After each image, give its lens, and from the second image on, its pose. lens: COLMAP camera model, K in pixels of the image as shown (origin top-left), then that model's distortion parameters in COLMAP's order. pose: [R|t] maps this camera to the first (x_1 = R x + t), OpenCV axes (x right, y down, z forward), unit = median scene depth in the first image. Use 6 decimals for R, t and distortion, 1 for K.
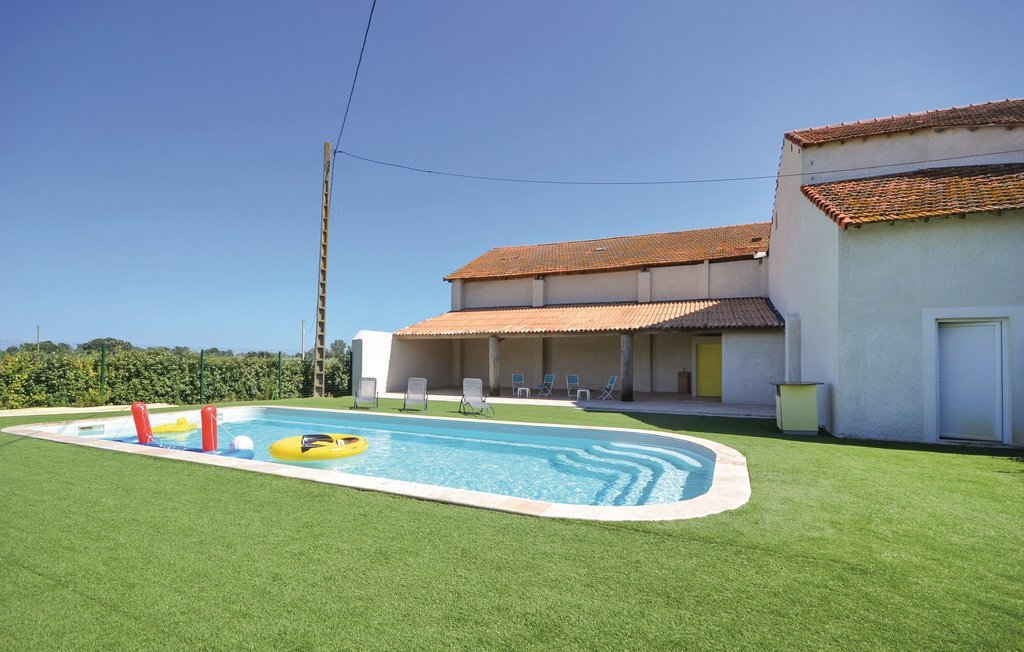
lens RADIAL K [[450.2, 0, 512.0], [0, 450.2, 352.6], [0, 0, 1]] dist [0.000508, 0.000006]
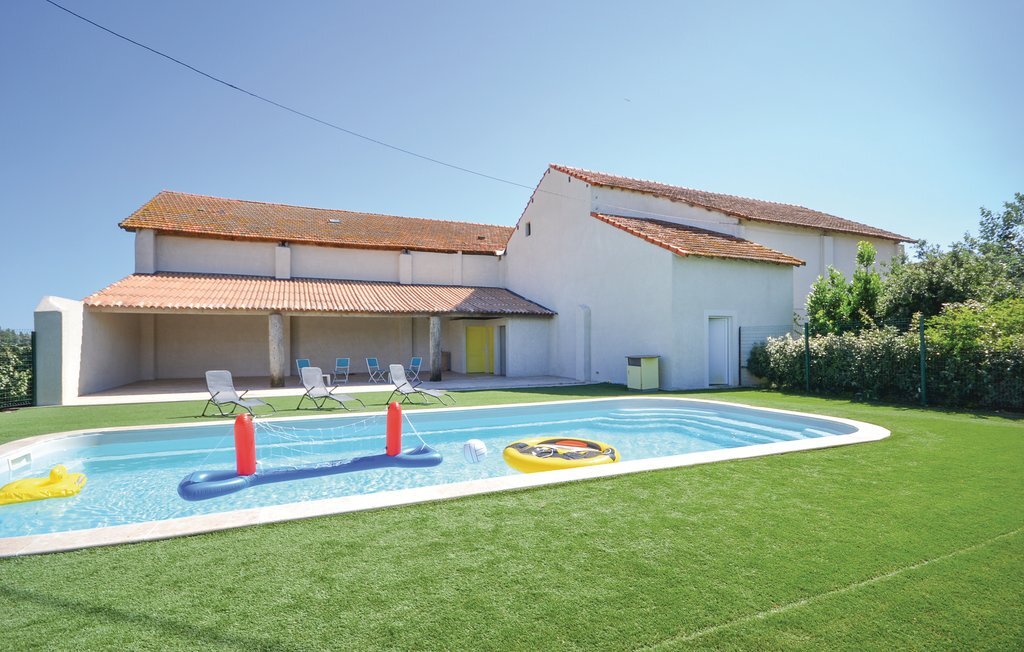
lens RADIAL K [[459.9, 0, 511.7], [0, 459.9, 340.9], [0, 0, 1]] dist [-0.000055, 0.000070]
pose [[0.703689, -0.009660, 0.710443, -0.306250], [-0.003454, 0.999849, 0.017016, -0.002670], [-0.710500, -0.014427, 0.703549, 0.111117]]
